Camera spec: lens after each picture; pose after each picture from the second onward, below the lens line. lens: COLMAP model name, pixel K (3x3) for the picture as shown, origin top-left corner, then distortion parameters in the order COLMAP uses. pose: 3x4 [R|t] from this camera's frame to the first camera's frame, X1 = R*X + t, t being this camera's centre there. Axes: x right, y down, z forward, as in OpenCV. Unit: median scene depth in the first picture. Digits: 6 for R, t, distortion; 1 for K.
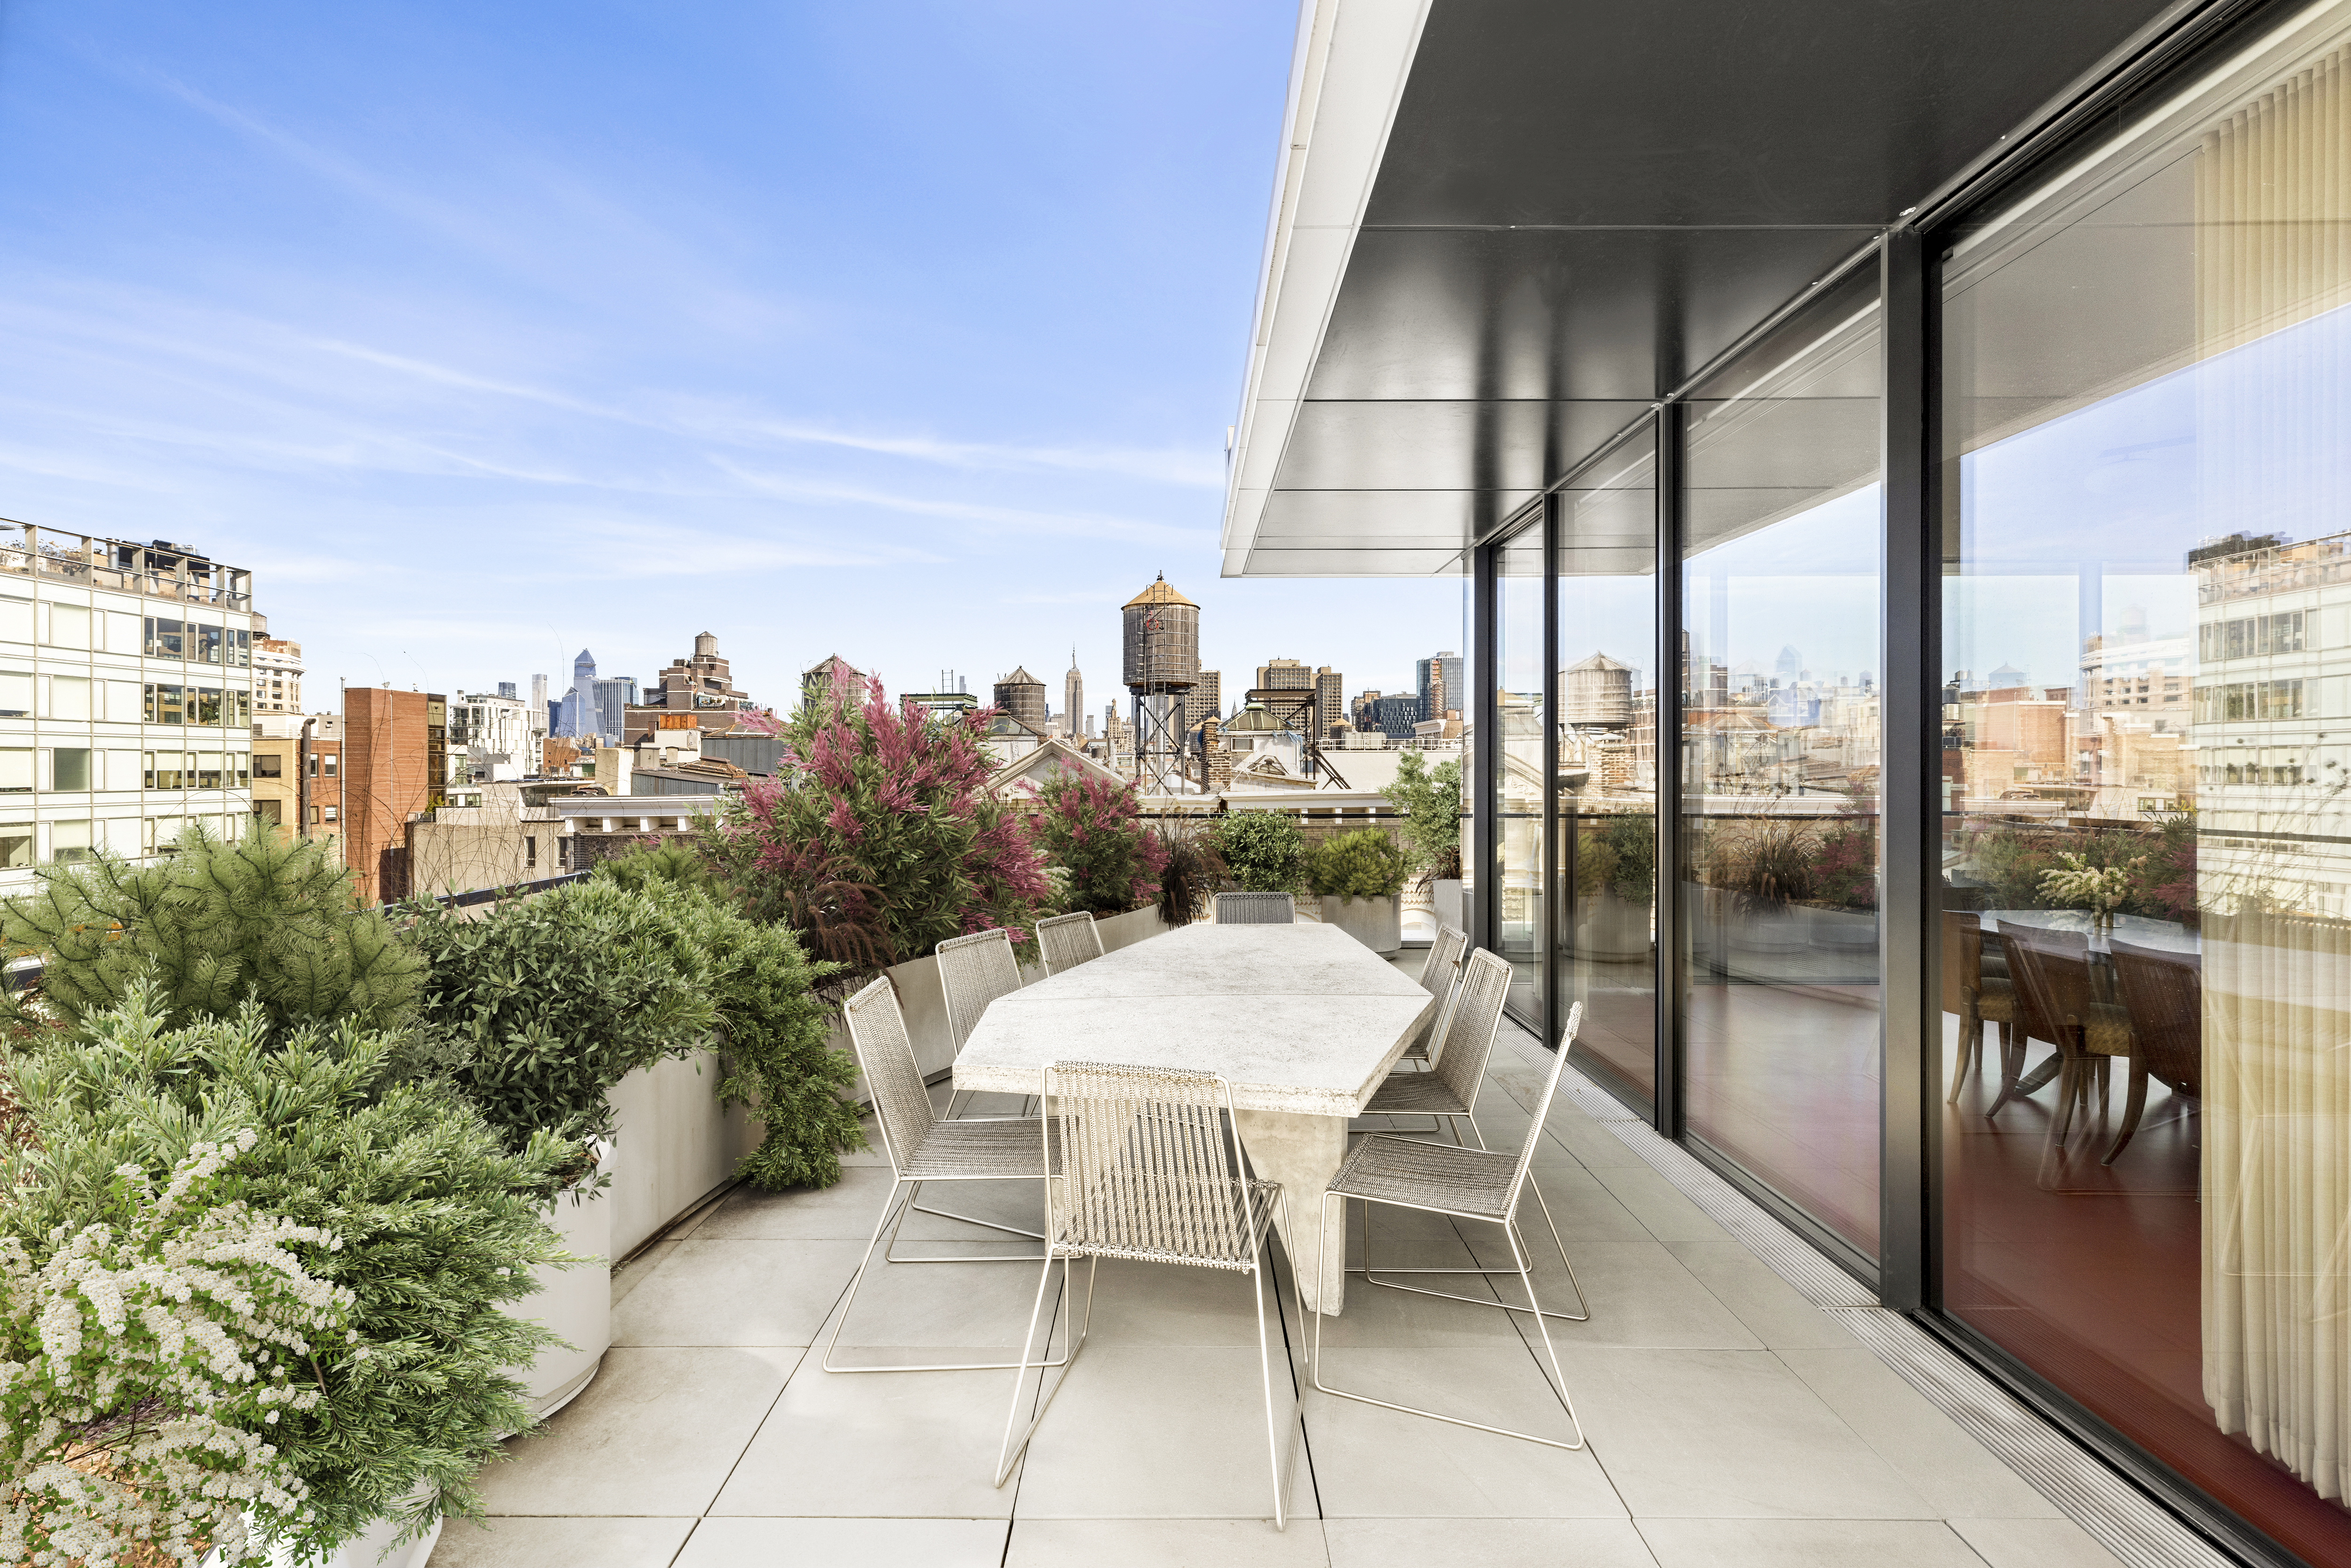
lens RADIAL K [[1065.5, 0, 1174.9], [0, 1065.5, 774.0], [0, 0, 1]] dist [-0.002058, 0.000055]
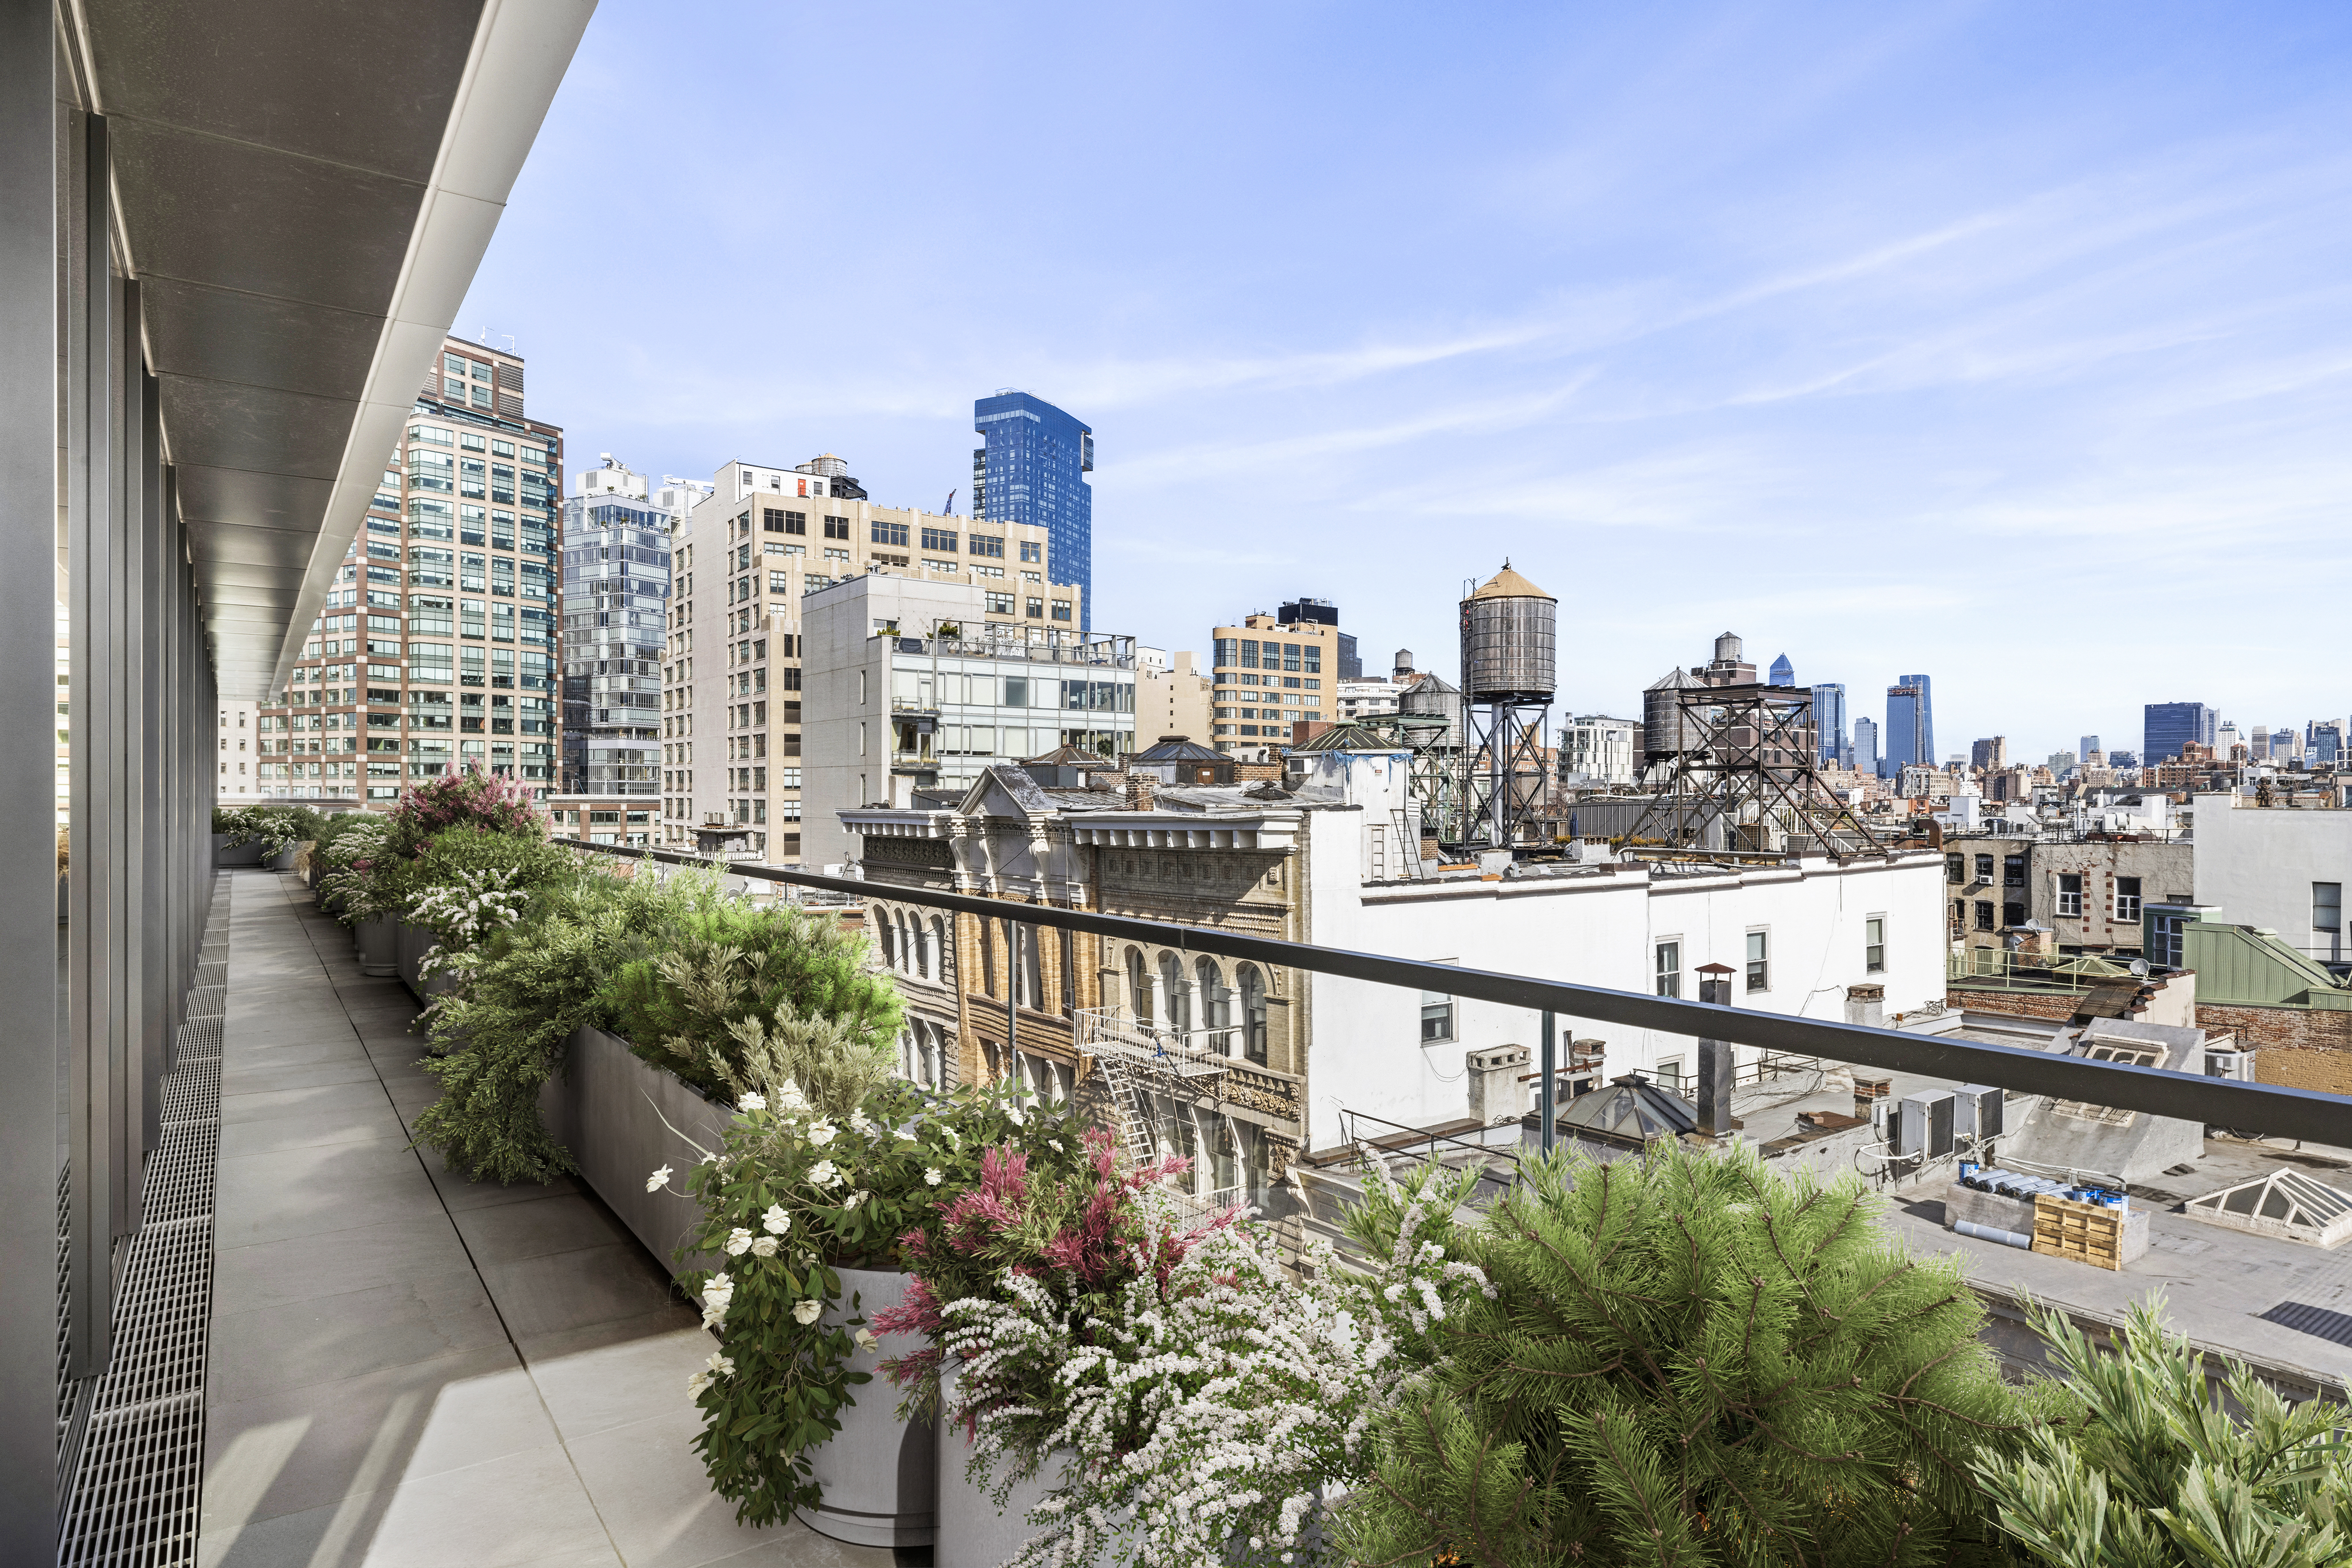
lens RADIAL K [[1318.0, 0, 1162.3], [0, 1318.0, 798.2], [0, 0, 1]] dist [0.004369, 0.001833]
pose [[0.586315, 0.004669, -0.810070, 0.309112], [-0.007827, 0.999969, 0.000099, 0.002394], [0.810046, 0.006283, 0.586333, 0.065402]]
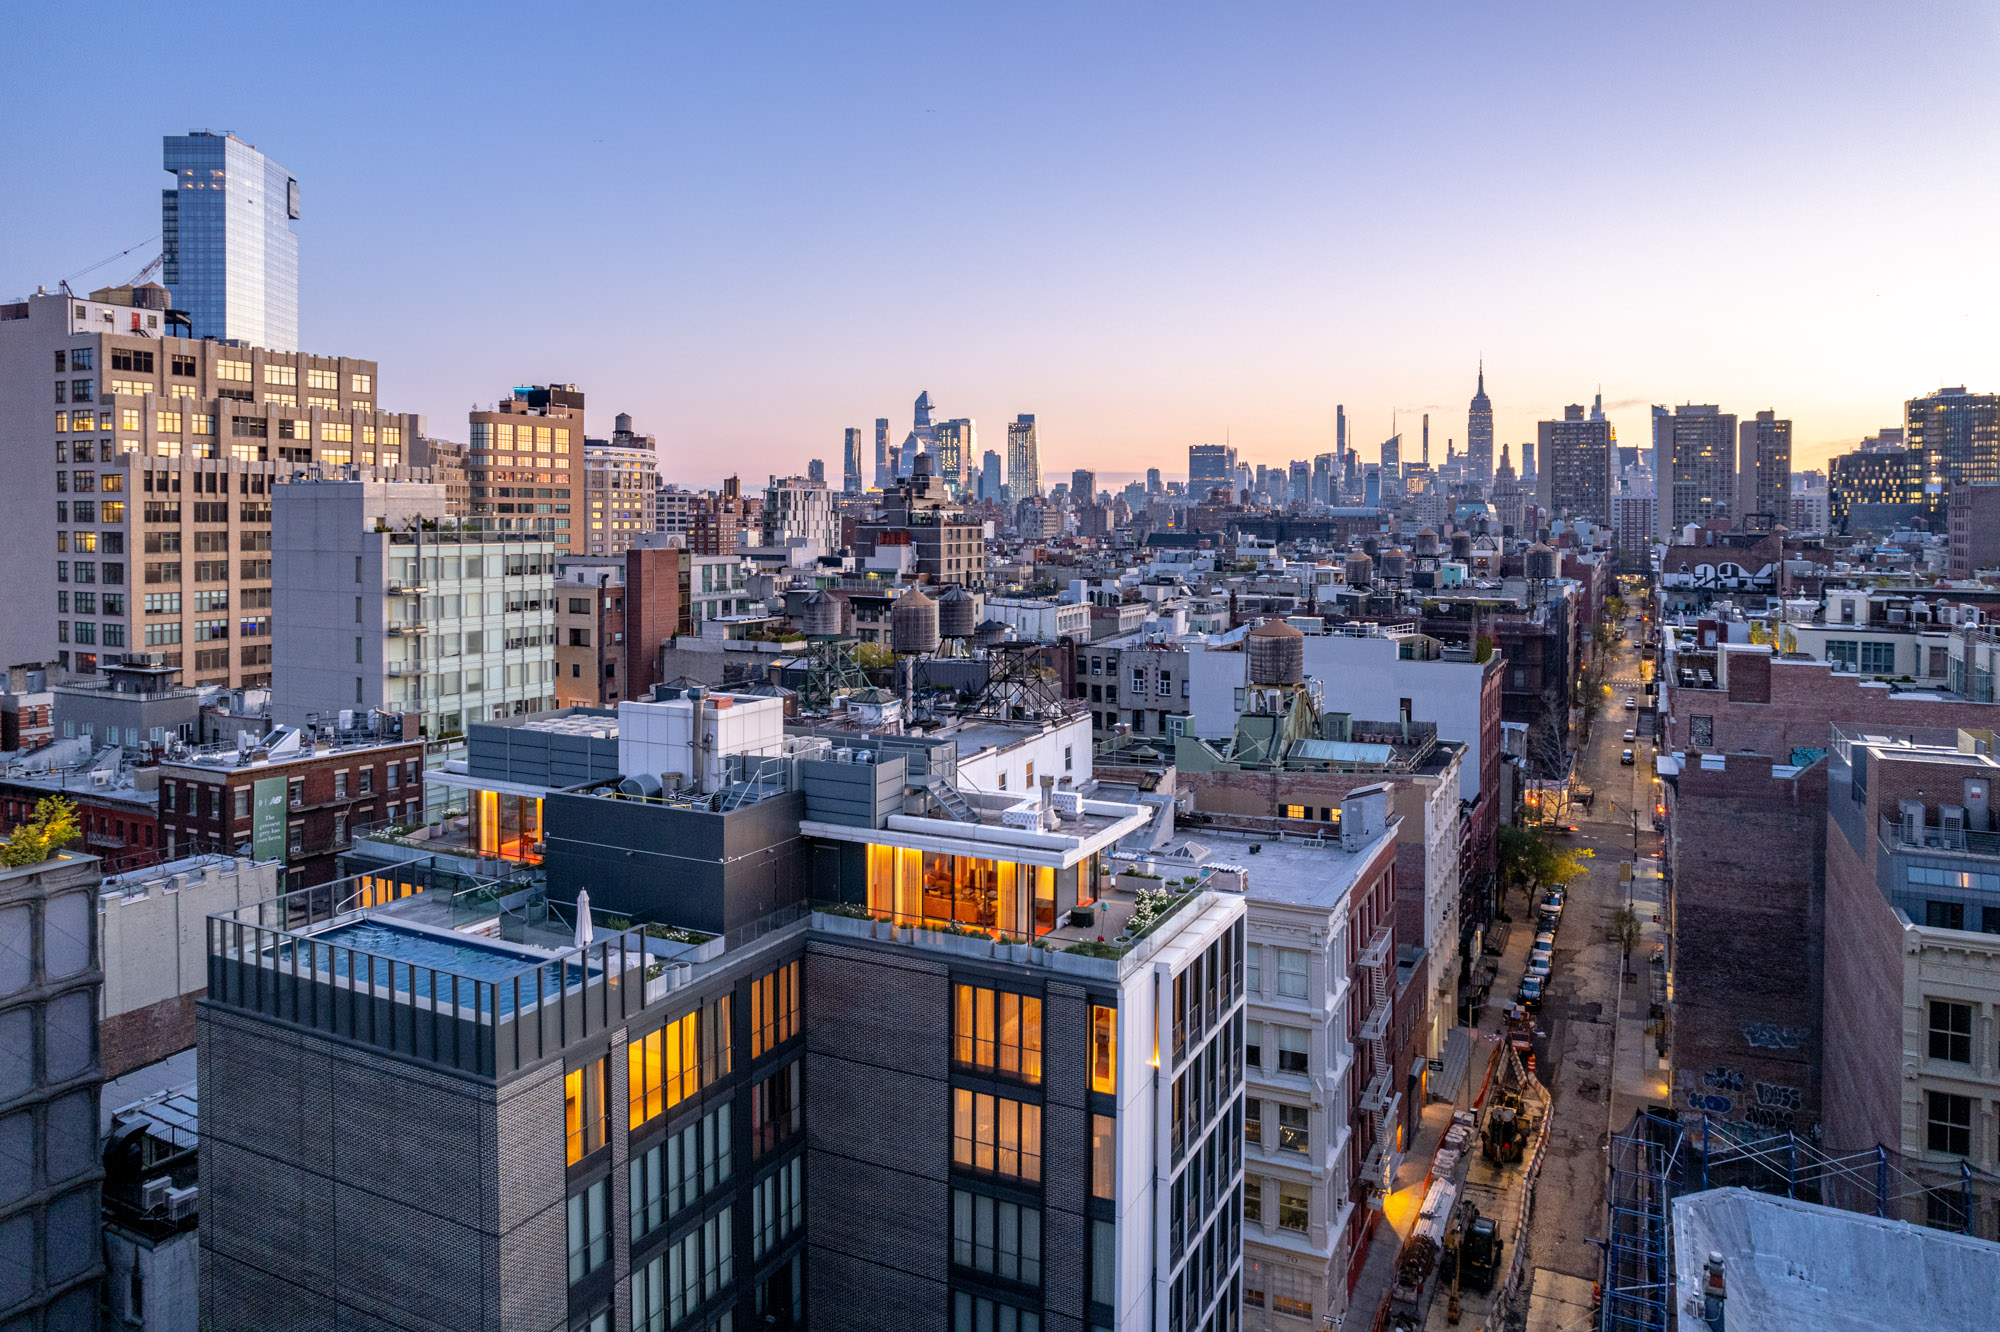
lens RADIAL K [[1308.0, 0, 986.9], [0, 1308.0, 651.8], [0, 0, 1]] dist [-0.006235, -0.003683]
pose [[0.896751, 0.050257, -0.439673, 0.473402], [-0.009248, 0.995442, 0.094922, -0.125255], [0.442439, -0.081055, 0.893128, -0.399444]]
